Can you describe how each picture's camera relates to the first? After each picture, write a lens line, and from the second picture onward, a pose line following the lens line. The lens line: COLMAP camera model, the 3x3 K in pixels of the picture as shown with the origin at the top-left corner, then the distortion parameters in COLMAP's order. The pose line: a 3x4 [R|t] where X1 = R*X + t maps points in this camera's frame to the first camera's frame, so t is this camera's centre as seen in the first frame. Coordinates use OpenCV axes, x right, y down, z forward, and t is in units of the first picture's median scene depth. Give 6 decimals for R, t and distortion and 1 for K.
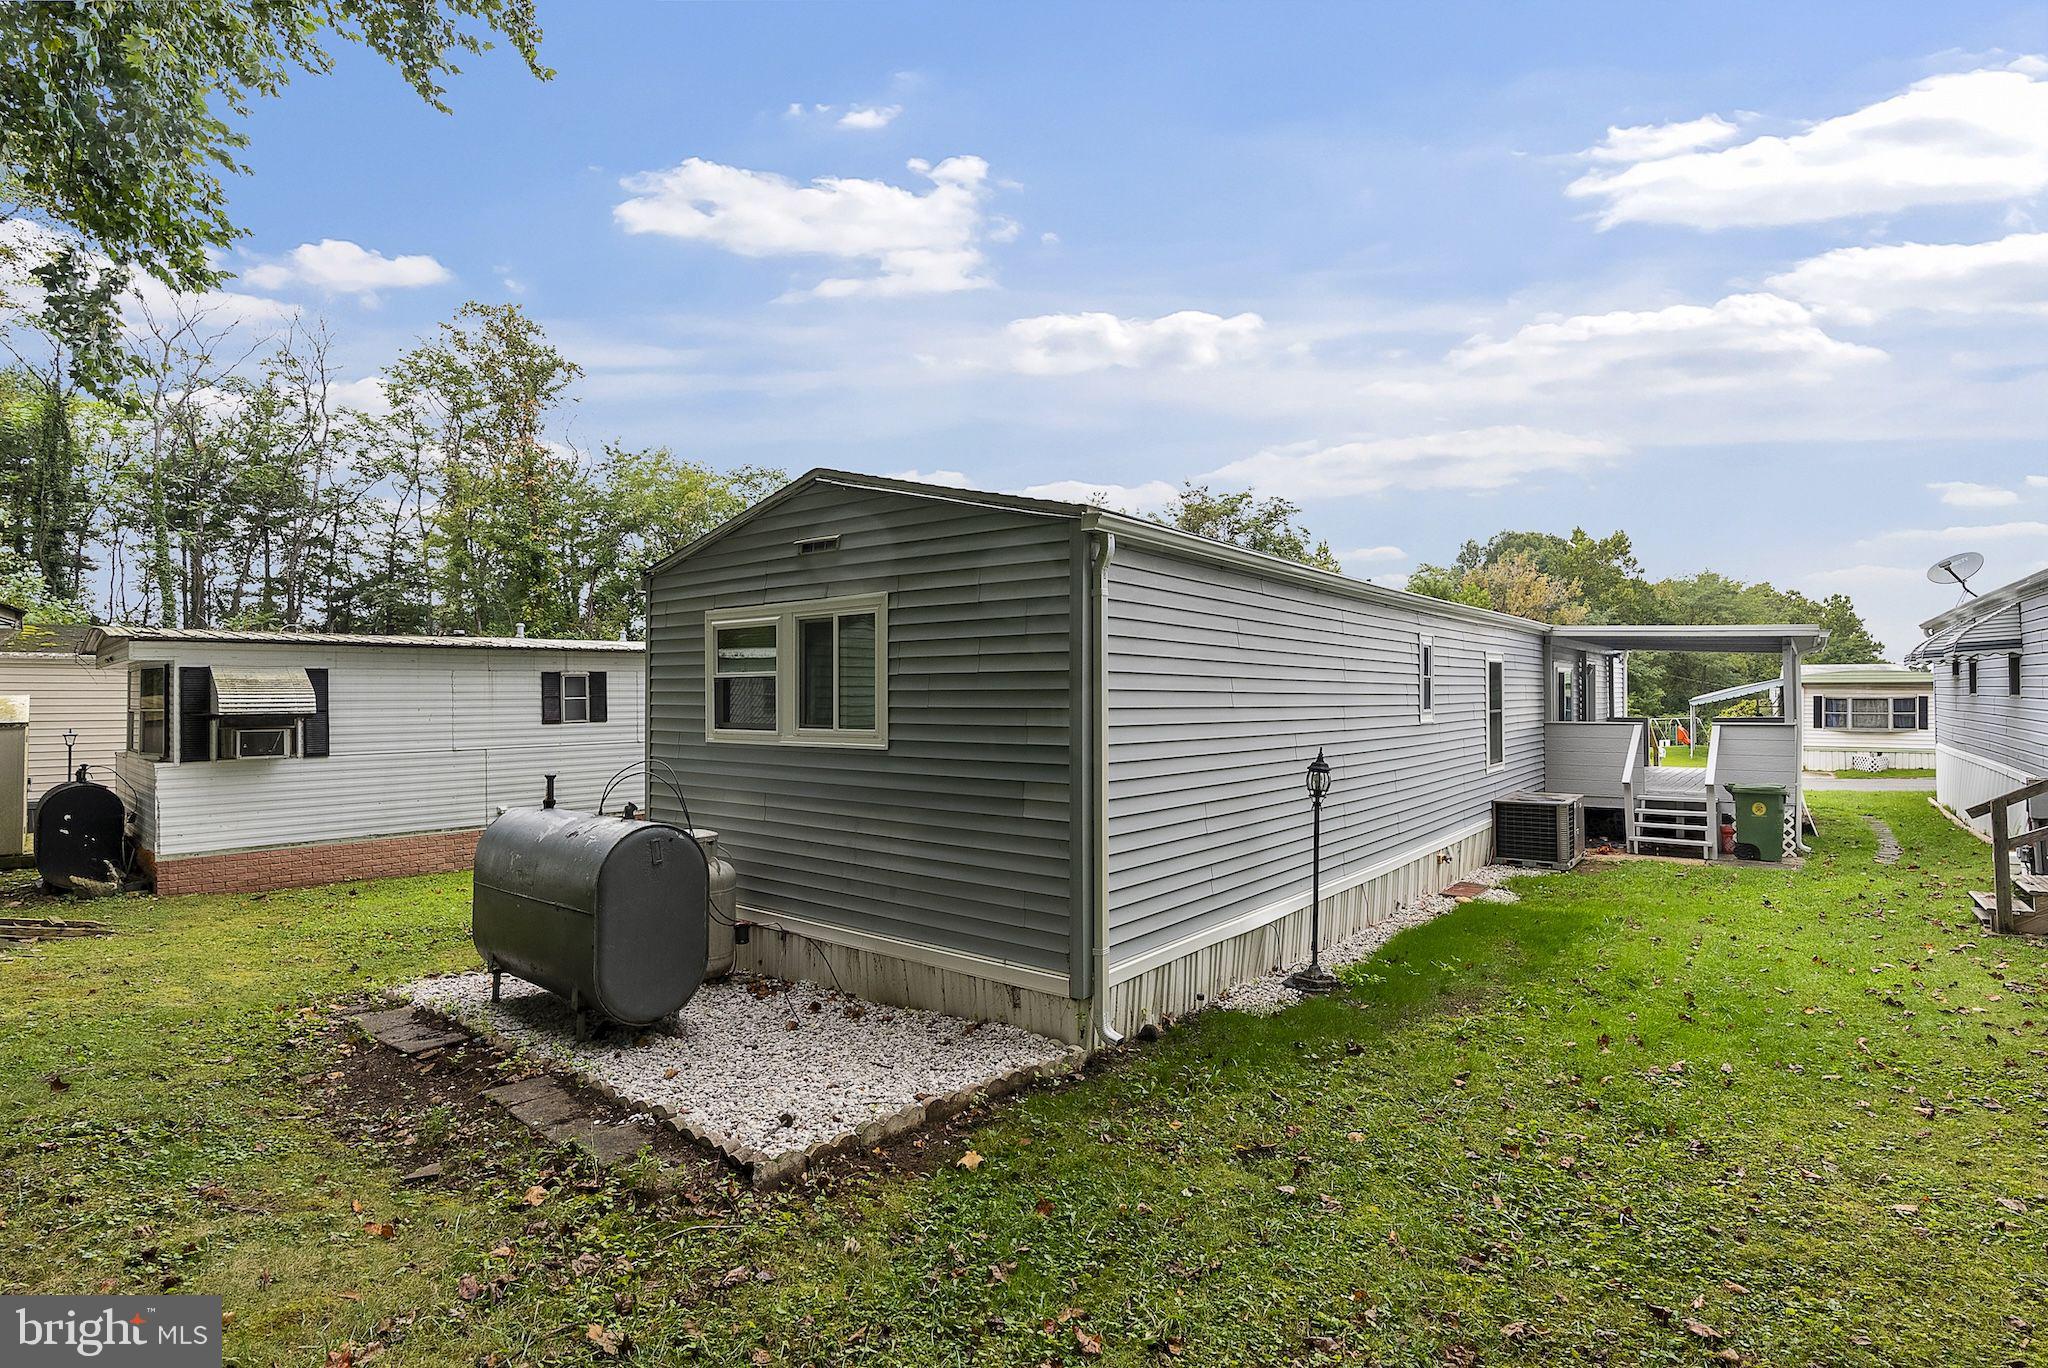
lens RADIAL K [[967.3, 0, 1024.0], [0, 967.3, 684.0], [0, 0, 1]] dist [-0.008414, 0.000325]
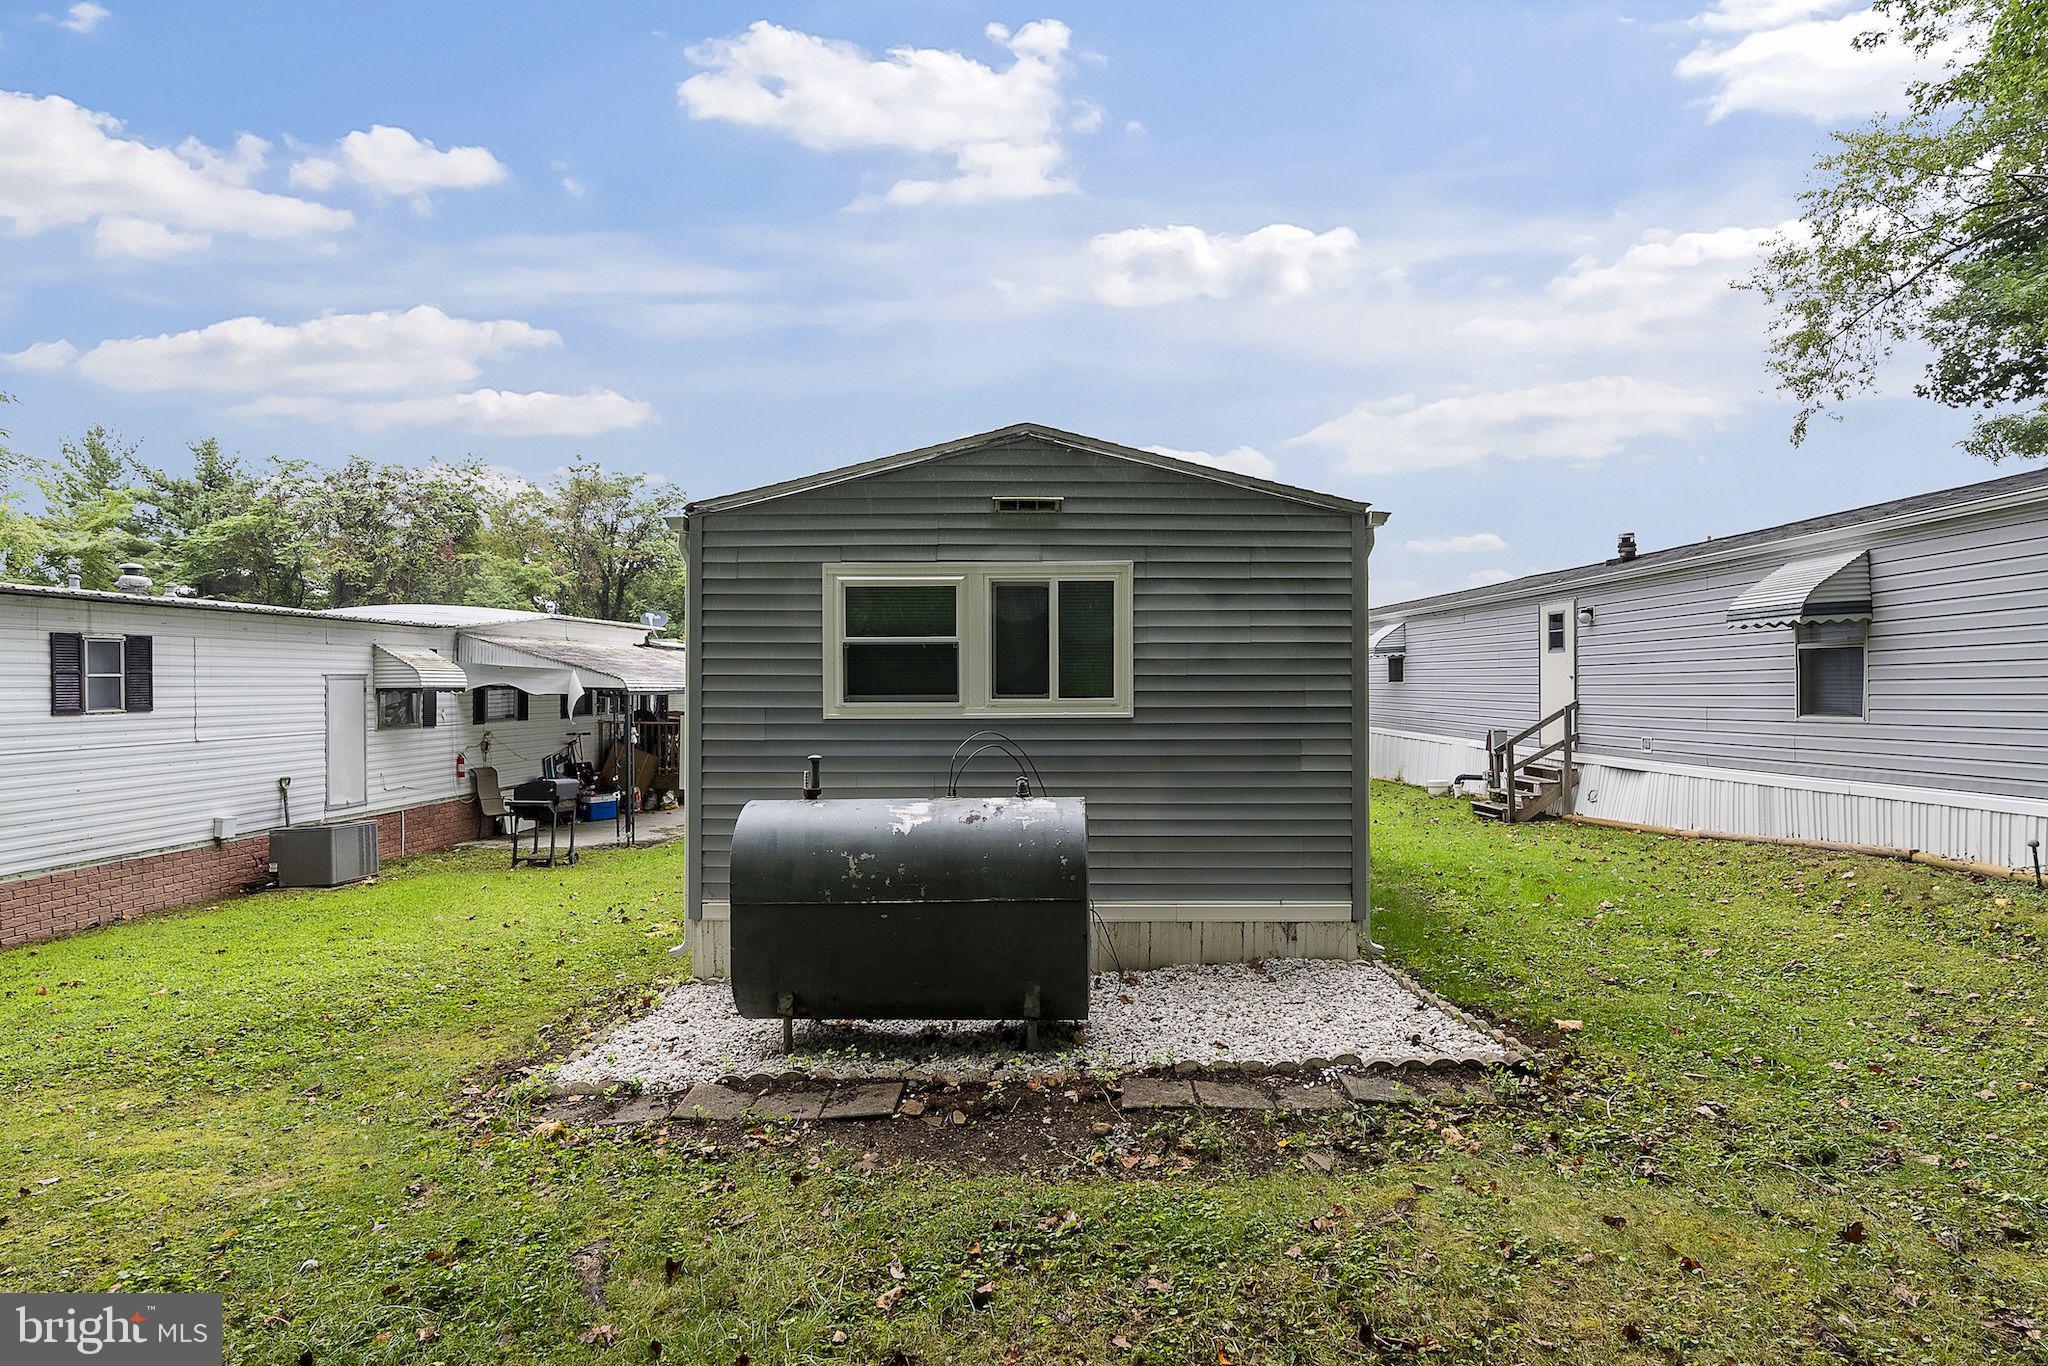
lens RADIAL K [[967.3, 0, 1024.0], [0, 967.3, 683.0], [0, 0, 1]] dist [-0.008414, 0.000325]
pose [[0.788719, 0.005816, 0.614726, -0.793857], [-0.008279, 0.999965, 0.001162, 0.029739], [-0.614698, -0.006005, 0.788740, 0.254693]]
